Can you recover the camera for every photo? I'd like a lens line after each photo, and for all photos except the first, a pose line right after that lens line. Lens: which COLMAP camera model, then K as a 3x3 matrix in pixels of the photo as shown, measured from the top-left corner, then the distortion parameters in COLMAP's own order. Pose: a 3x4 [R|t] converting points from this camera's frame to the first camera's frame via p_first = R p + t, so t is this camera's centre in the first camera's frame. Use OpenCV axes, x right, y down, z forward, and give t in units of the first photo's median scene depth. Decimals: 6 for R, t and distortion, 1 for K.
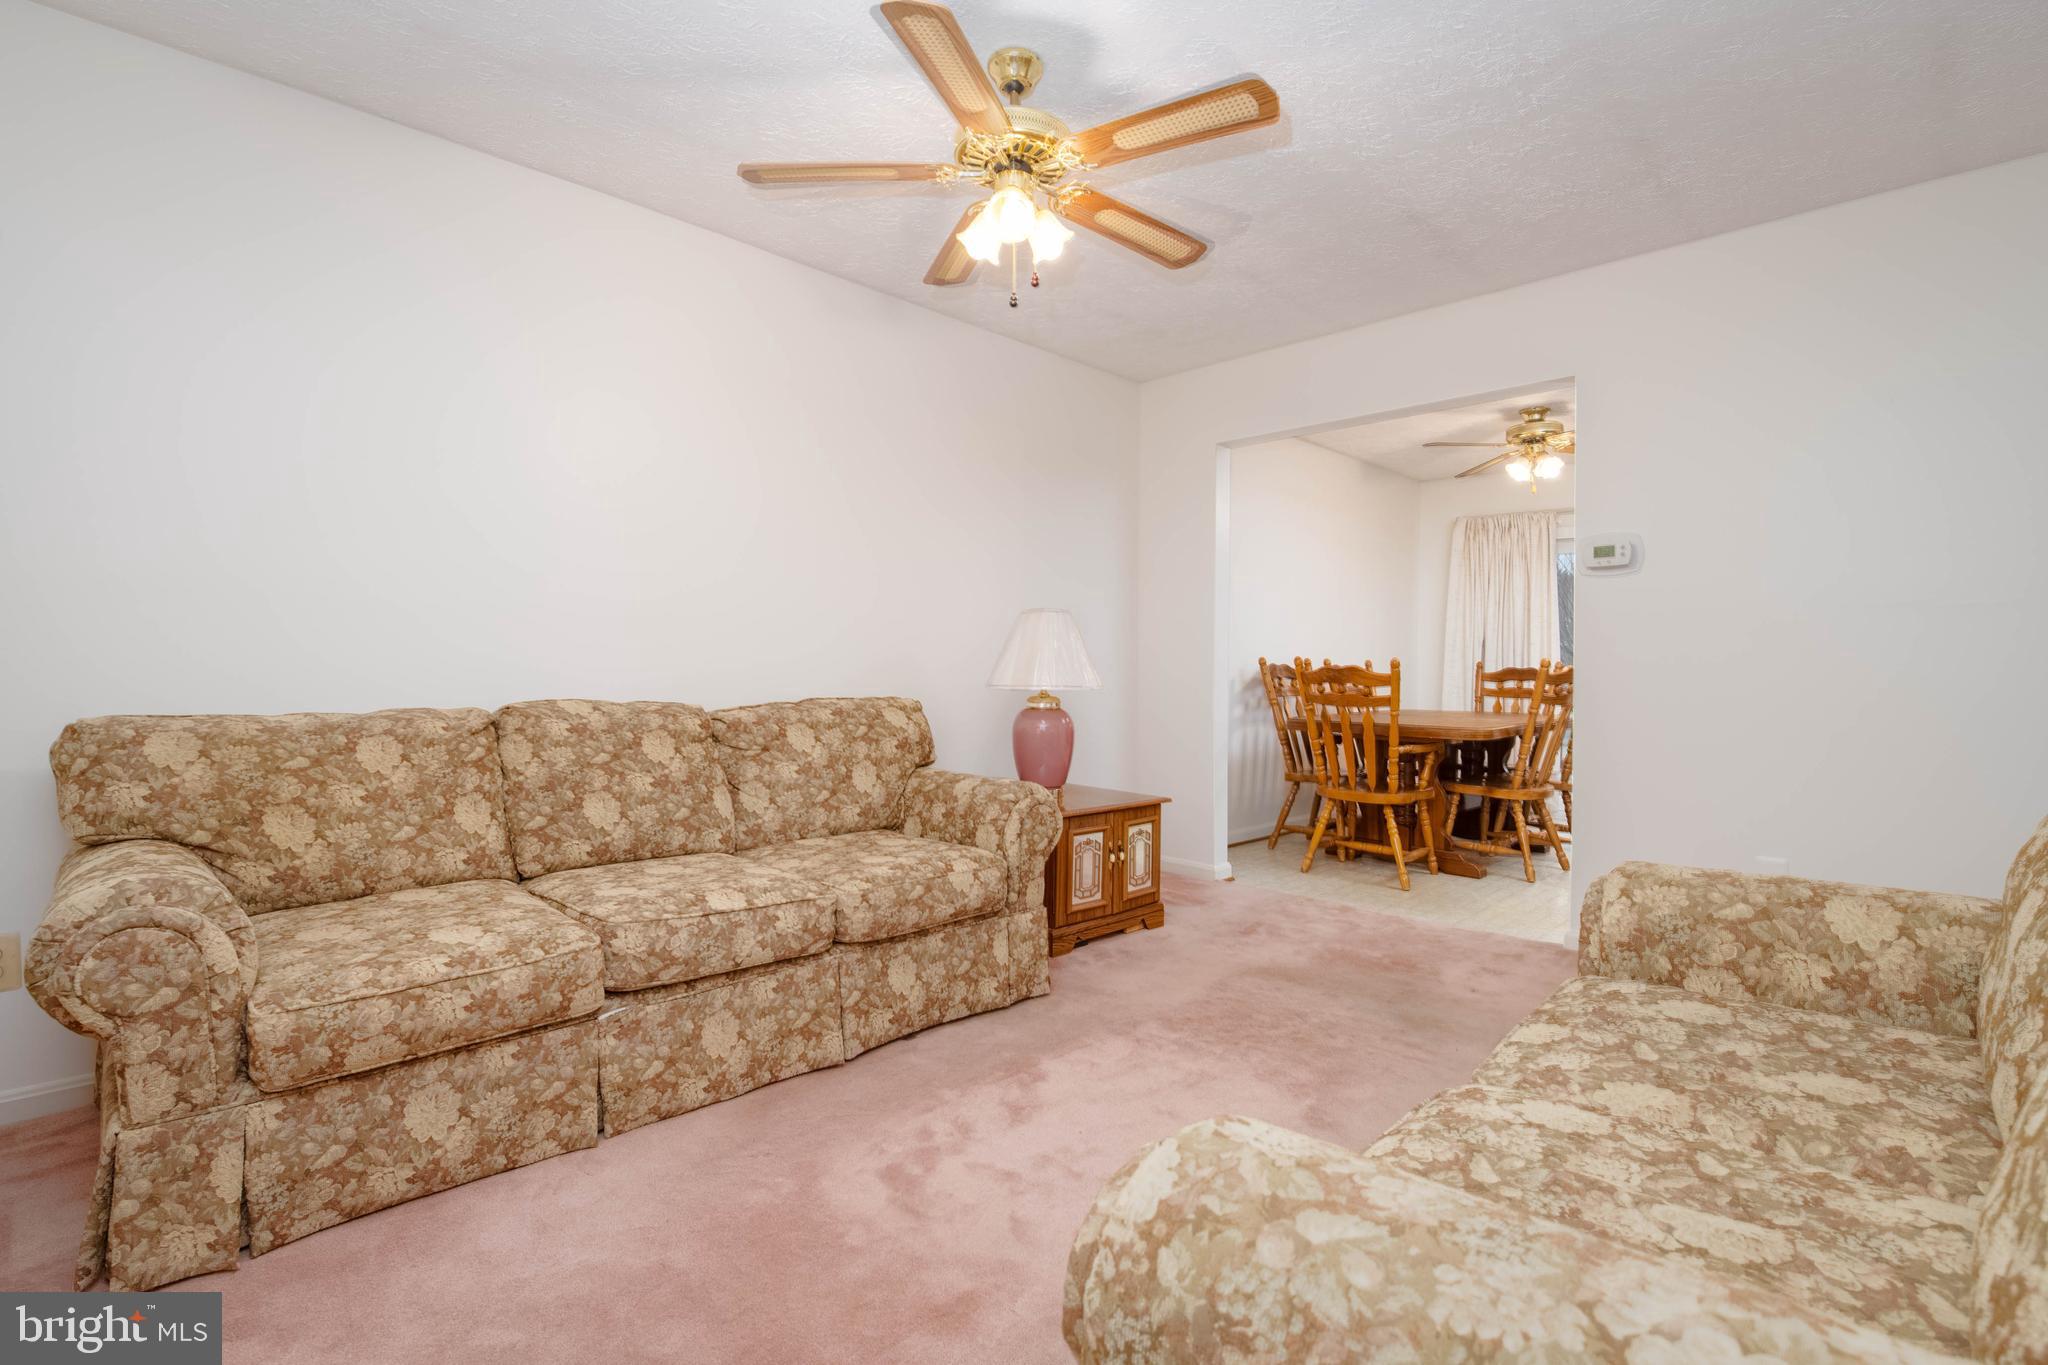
lens RADIAL K [[946.0, 0, 1032.2], [0, 946.0, 673.2], [0, 0, 1]] dist [0.000476, -0.009728]
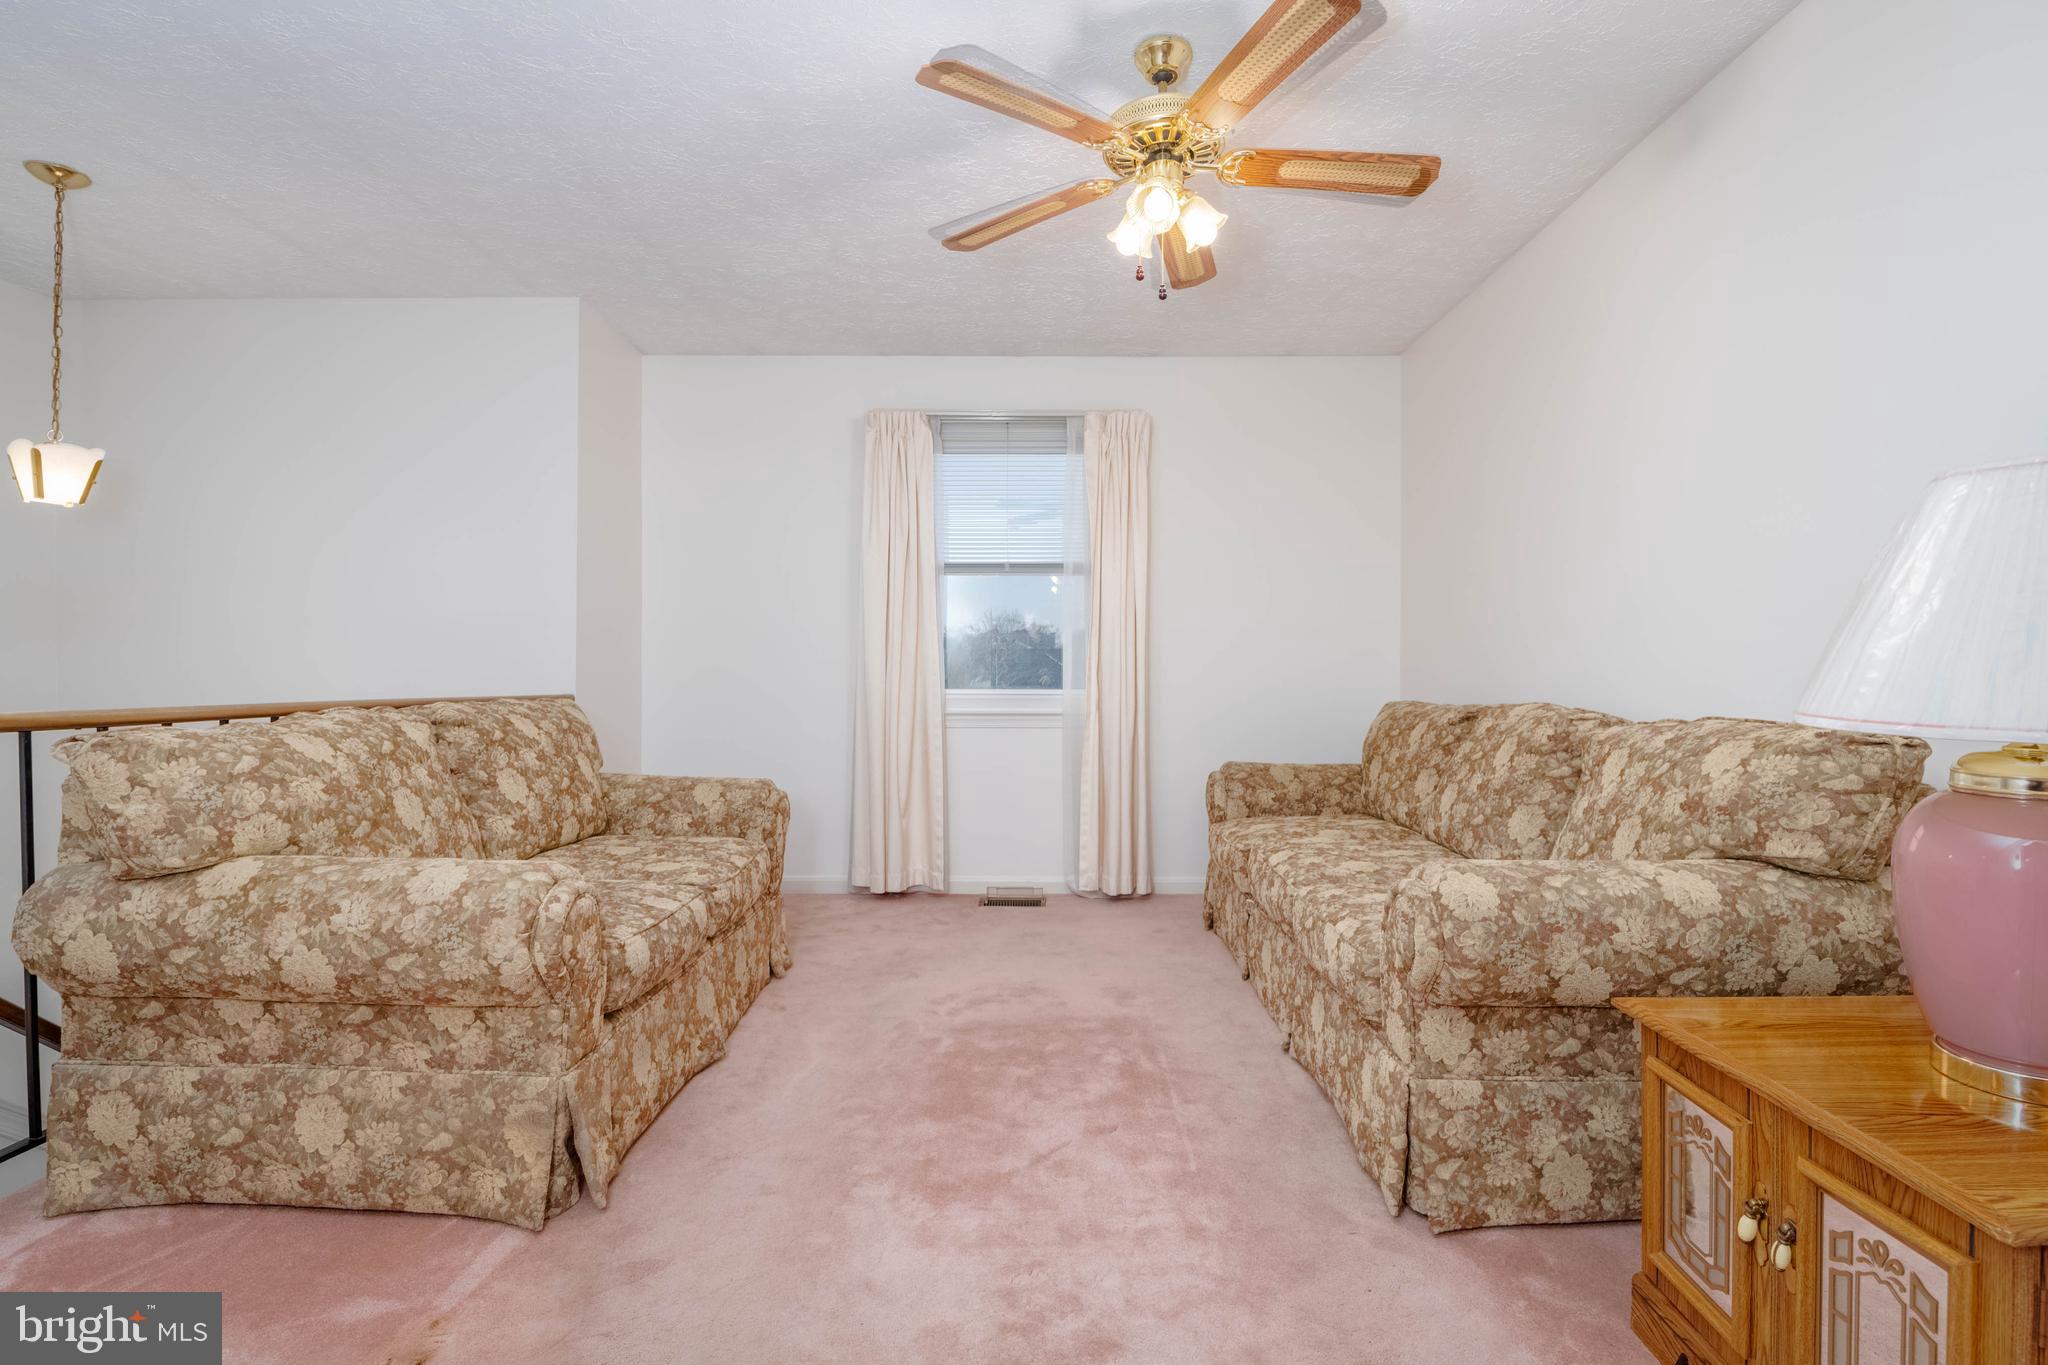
lens RADIAL K [[933.3, 0, 1034.0], [0, 933.3, 677.4], [0, 0, 1]] dist [-0.000392, -0.009060]
pose [[-0.713715, -0.006509, -0.700406, 0.649497], [-0.007719, 0.999969, -0.001426, 0.005534], [0.700394, 0.004389, -0.713743, 1.392769]]
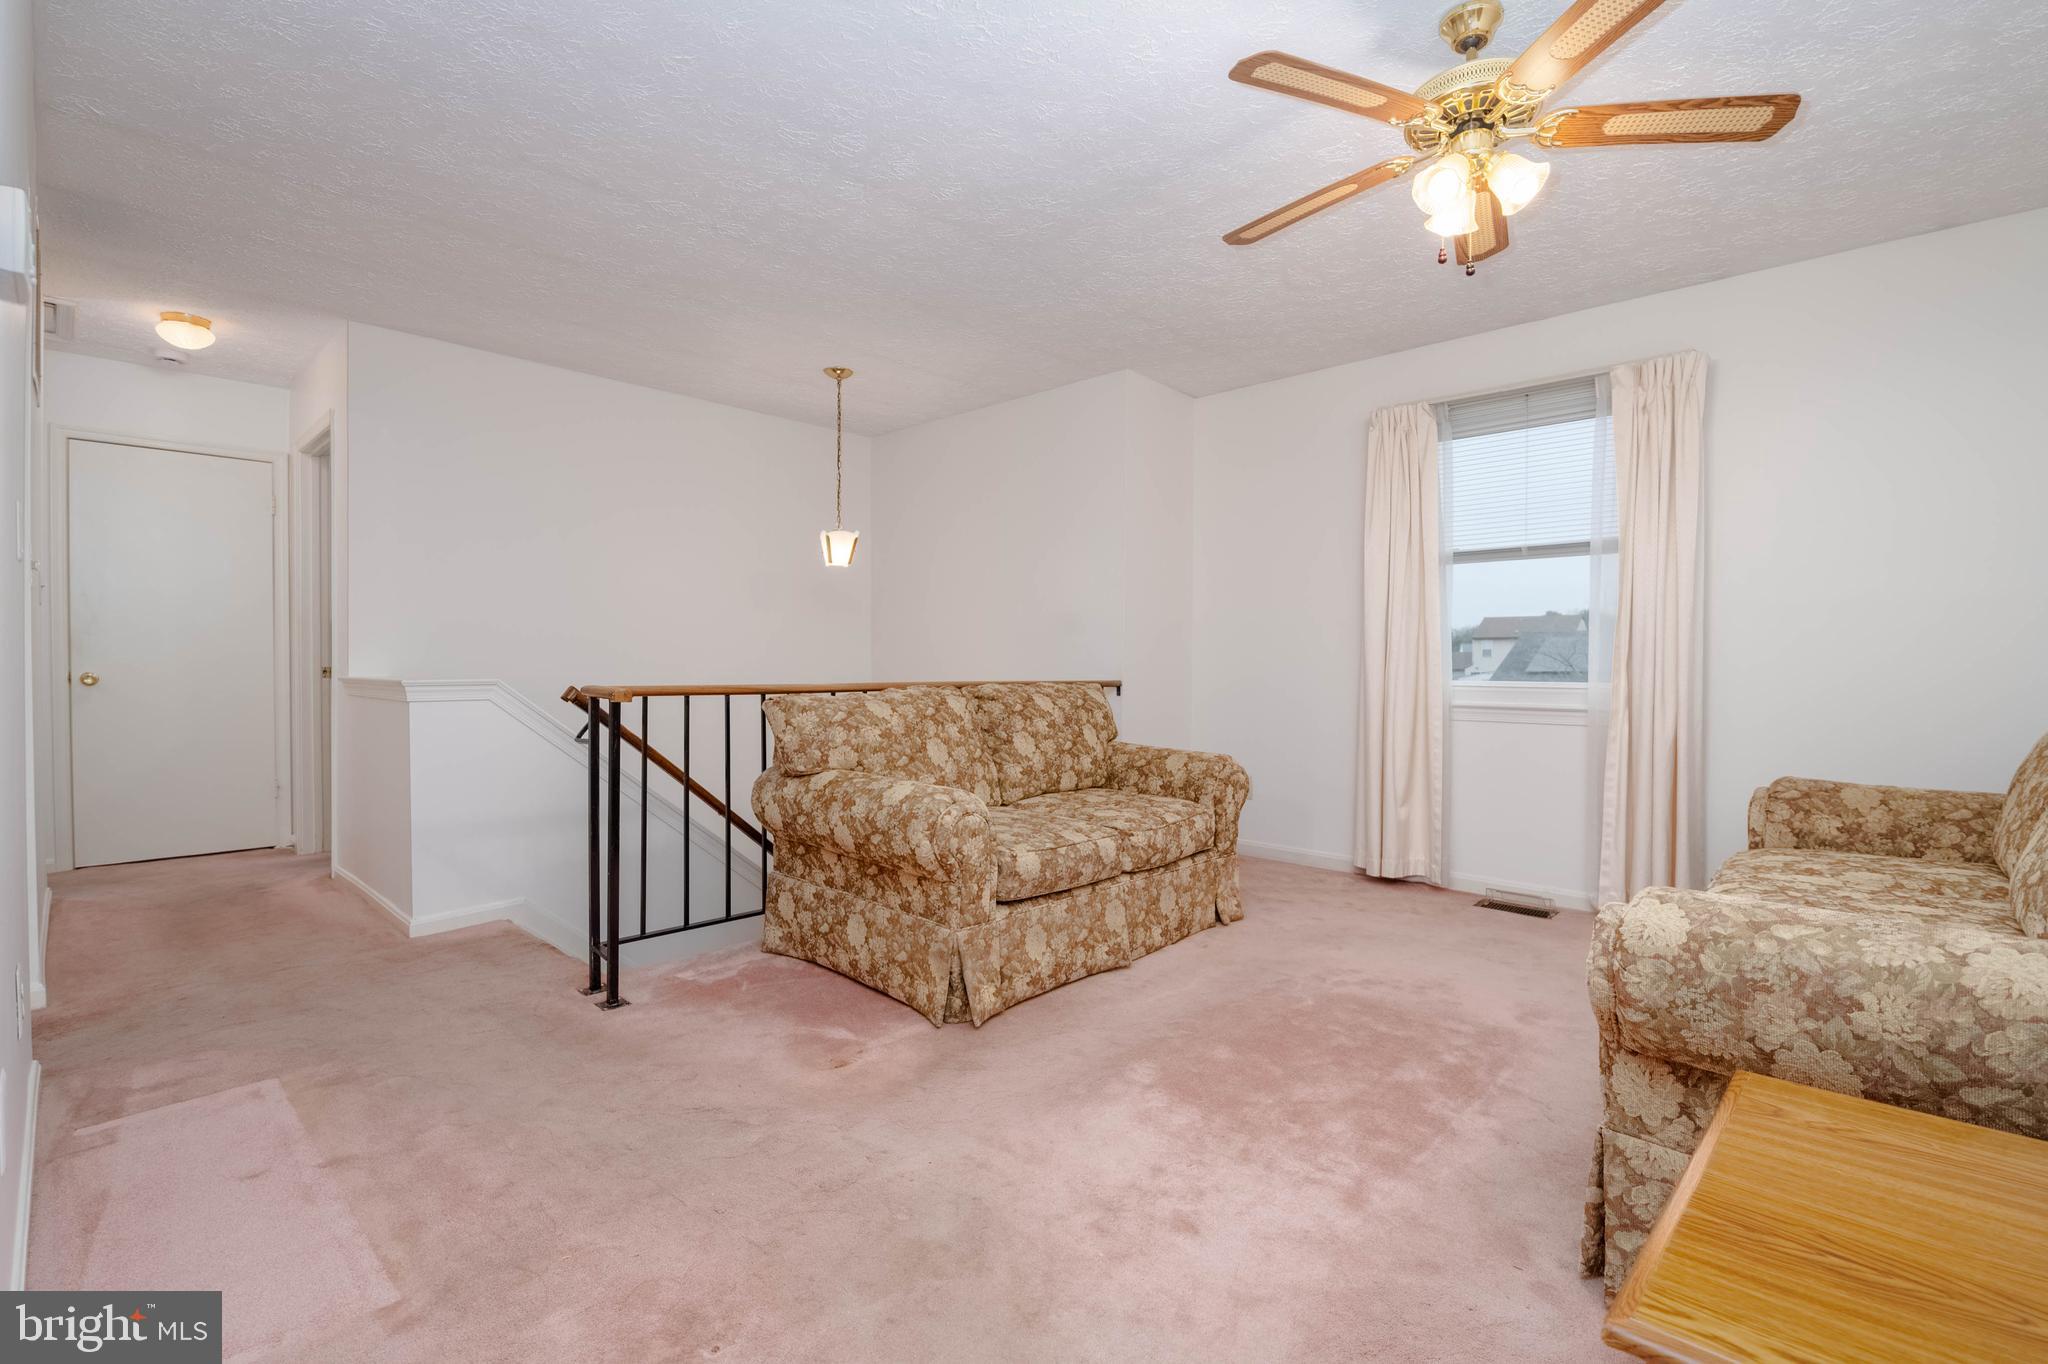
lens RADIAL K [[906.5, 0, 1035.2], [0, 906.5, 676.2], [0, 0, 1]] dist [-0.001398, -0.007969]
pose [[-0.999619, -0.010370, -0.025564, 0.372881], [-0.010750, 0.999833, 0.014784, 0.001902], [0.025406, 0.015054, -0.999564, 1.649987]]
